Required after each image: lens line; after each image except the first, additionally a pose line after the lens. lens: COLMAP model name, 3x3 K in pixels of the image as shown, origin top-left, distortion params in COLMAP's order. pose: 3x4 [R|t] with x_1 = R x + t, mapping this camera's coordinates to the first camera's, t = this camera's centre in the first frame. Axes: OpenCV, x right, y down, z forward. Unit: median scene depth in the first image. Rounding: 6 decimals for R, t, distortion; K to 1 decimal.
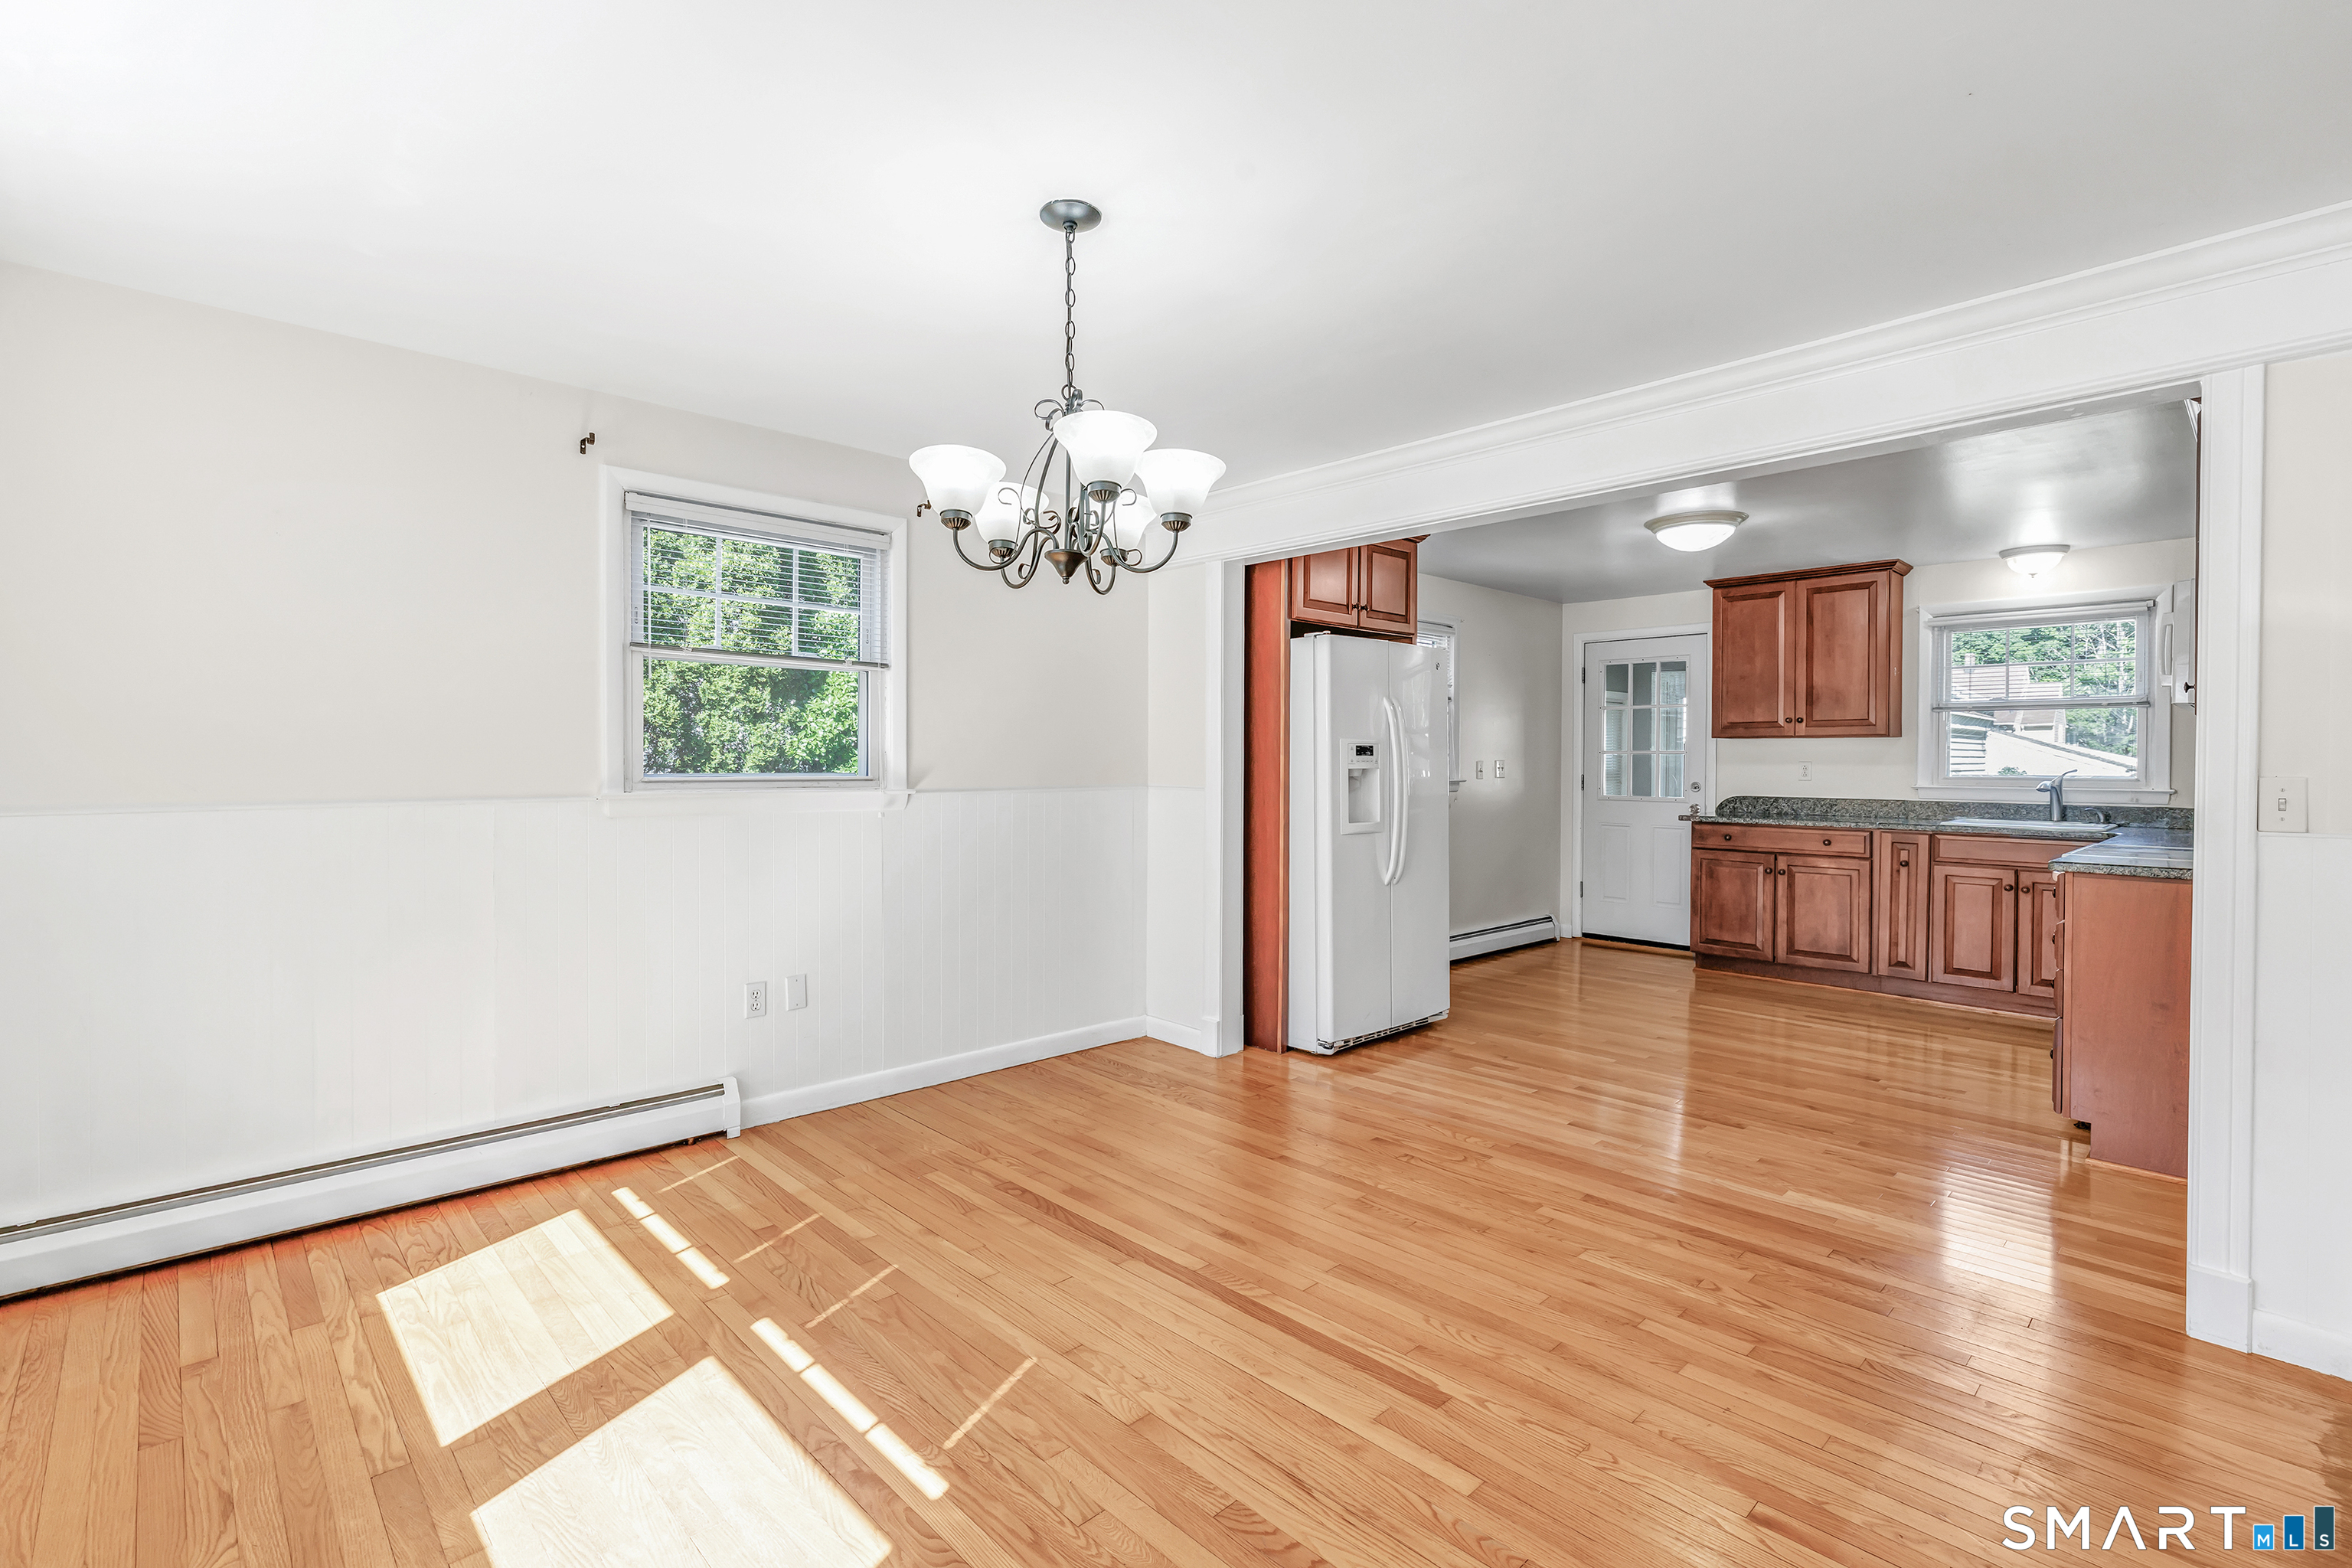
lens RADIAL K [[1054.1, 0, 1276.7], [0, 1054.1, 775.8], [0, 0, 1]] dist [-0.000552, 0.000134]
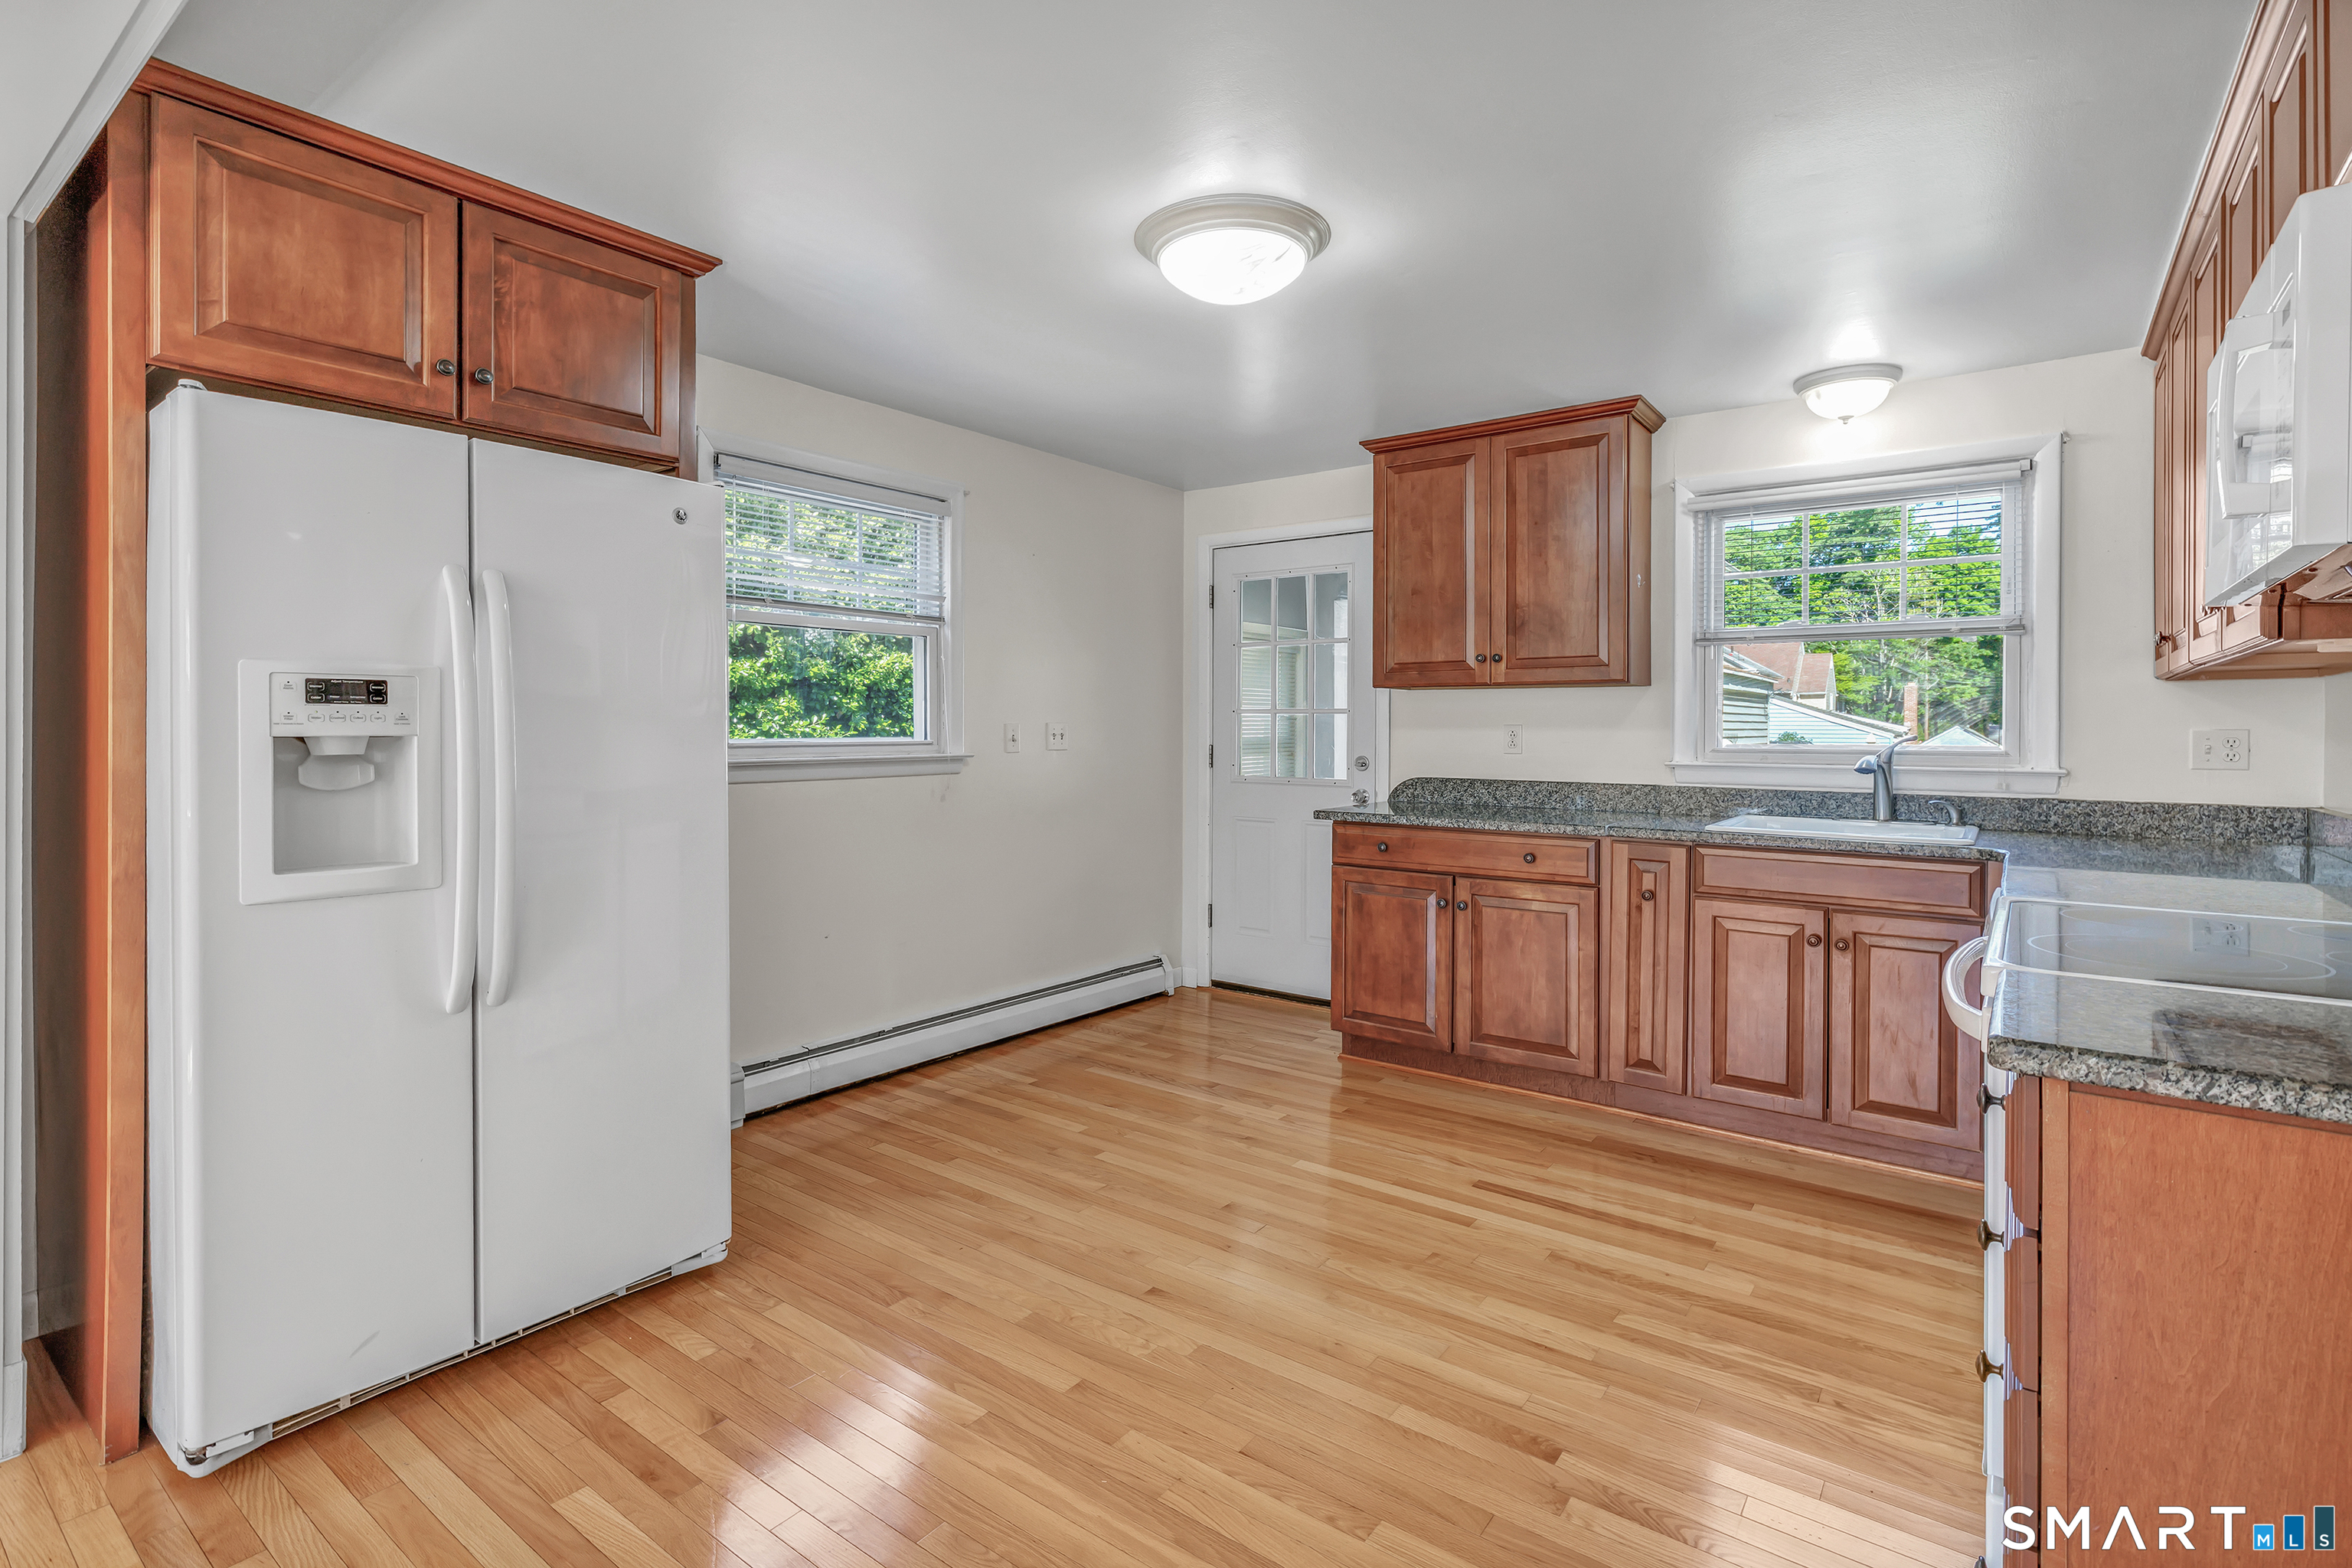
lens RADIAL K [[1122.5, 0, 1181.0], [0, 1122.5, 736.6], [0, 0, 1]] dist [-0.003702, 0.000067]
pose [[0.993874, -0.001298, 0.110513, 0.248474], [0.001954, 0.999981, -0.005821, -0.002834], [-0.110503, 0.006002, 0.993858, 0.376992]]
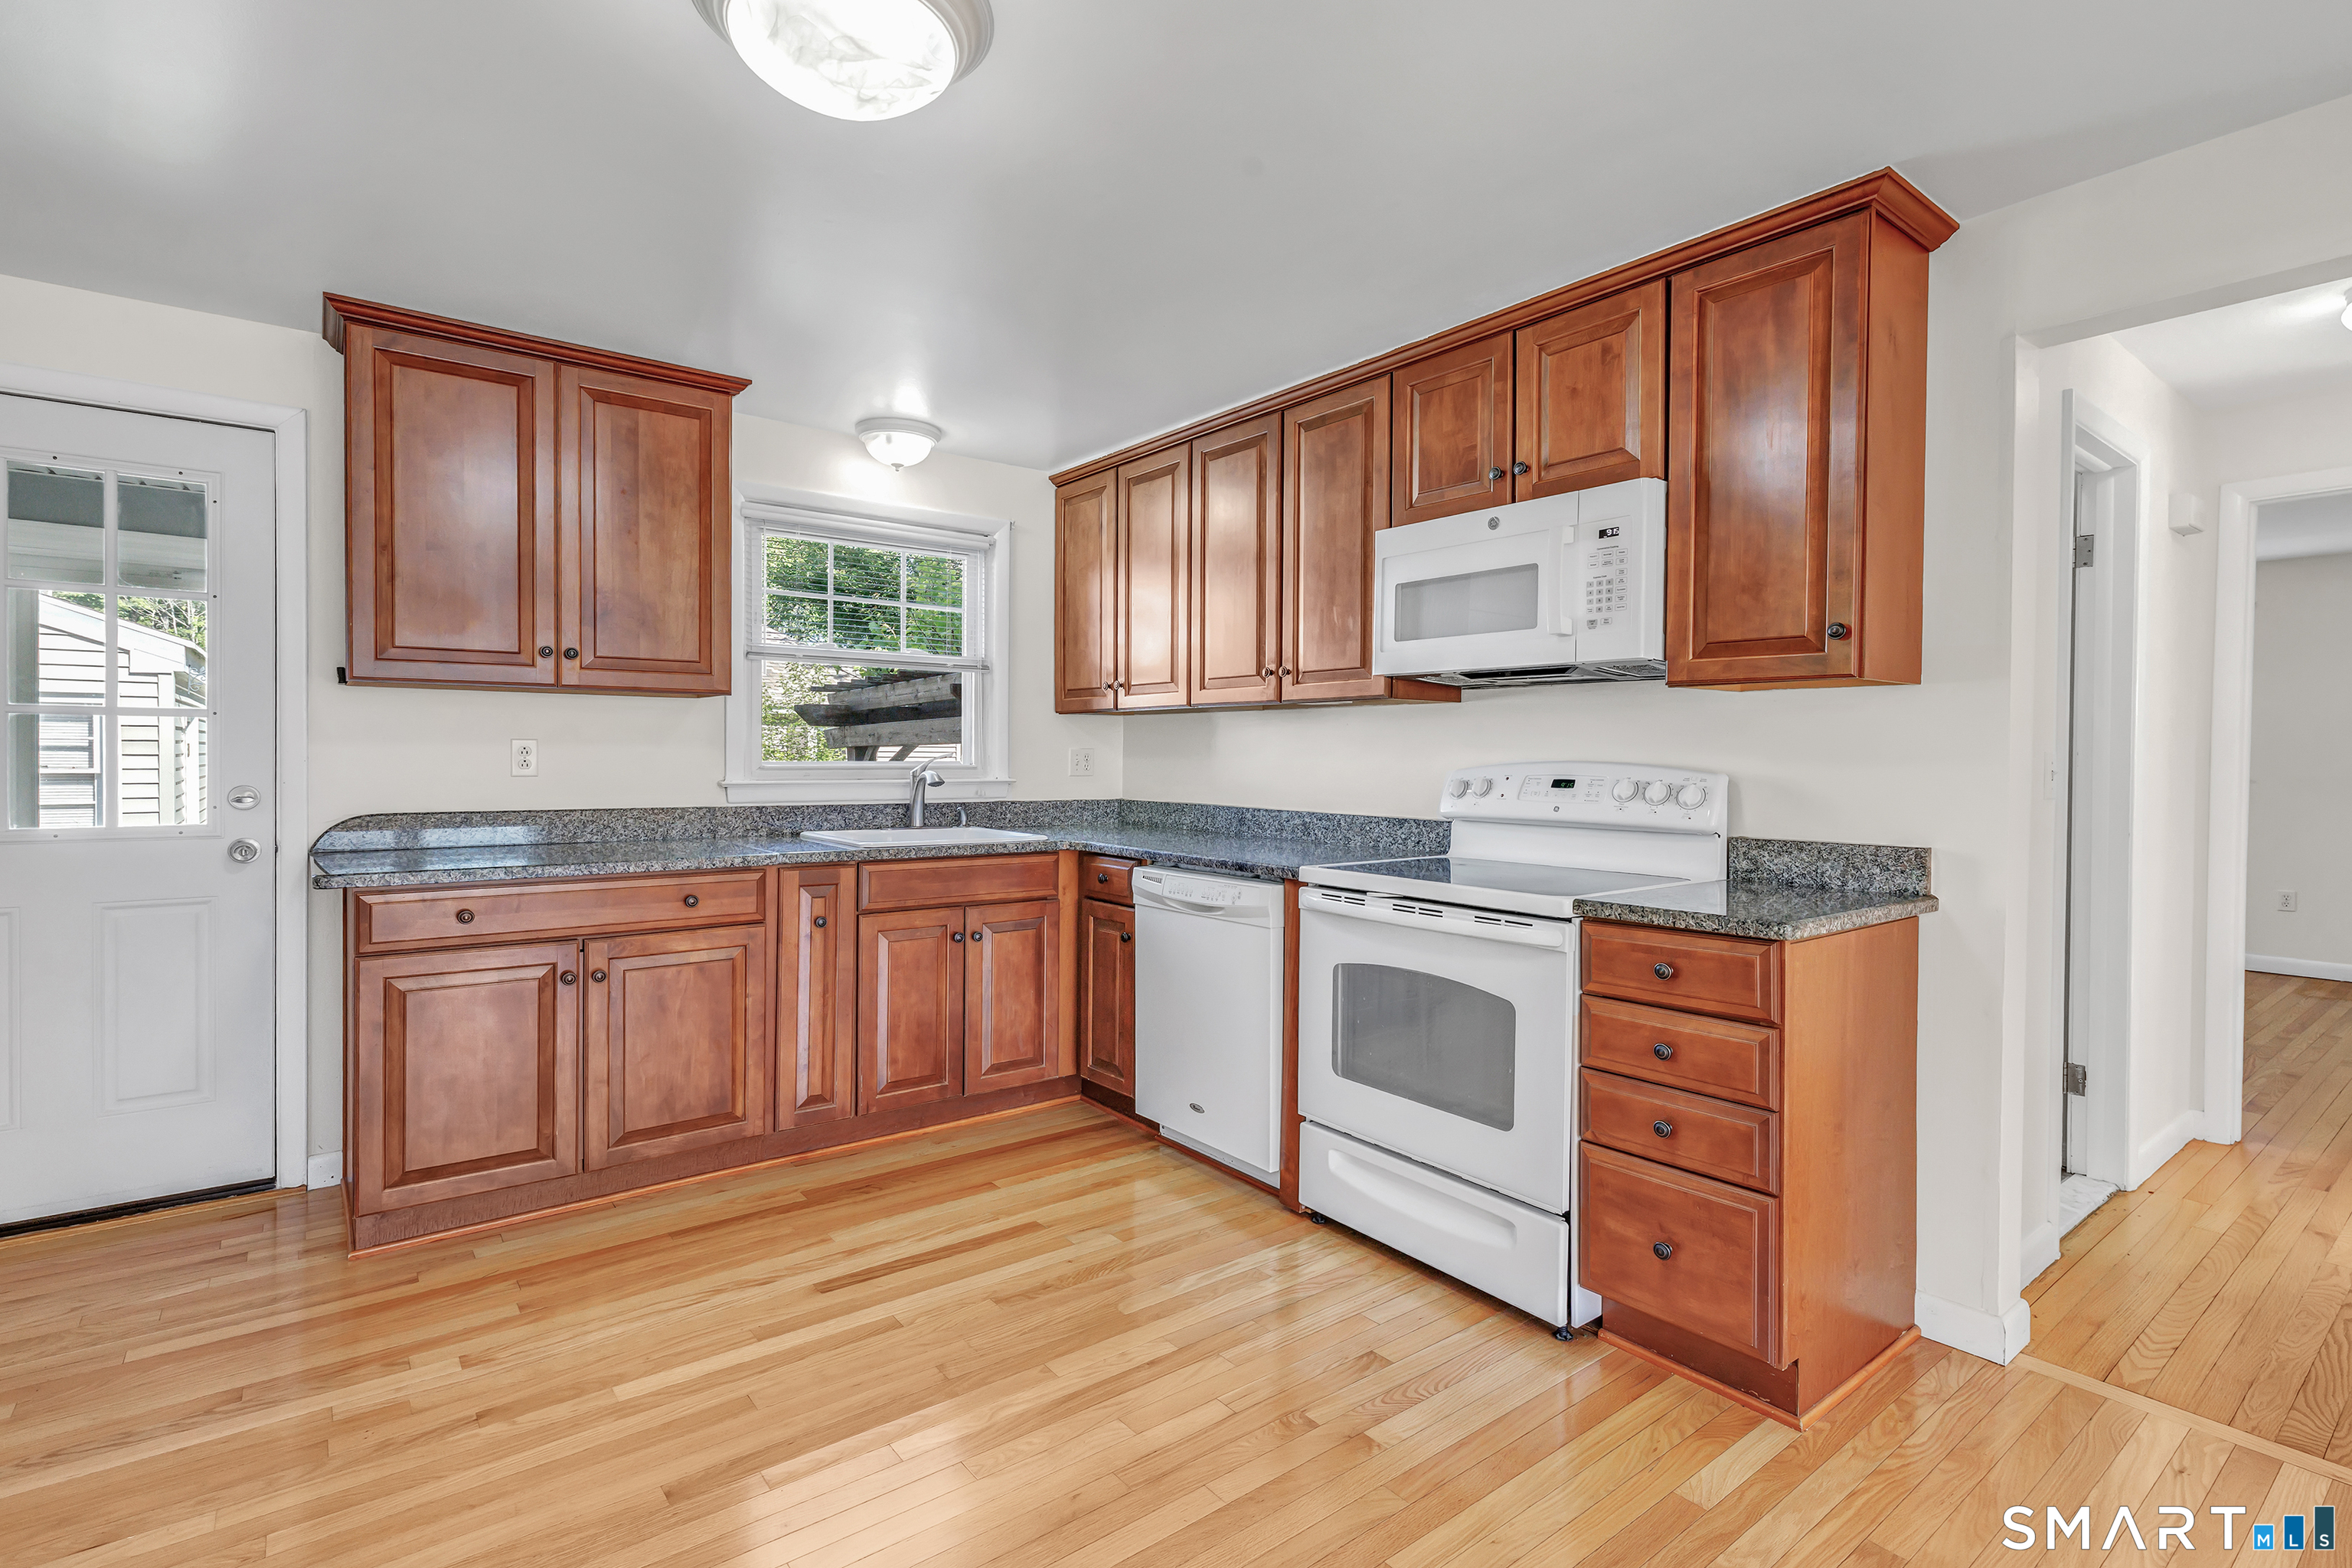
lens RADIAL K [[1098.3, 0, 1152.9], [0, 1098.3, 764.9], [0, 0, 1]] dist [-0.000366, 0.000187]
pose [[0.166777, -0.012848, 0.985911, 0.043360], [0.006250, 0.999909, 0.011974, -0.006073], [-0.985975, 0.004165, 0.166842, 0.683545]]
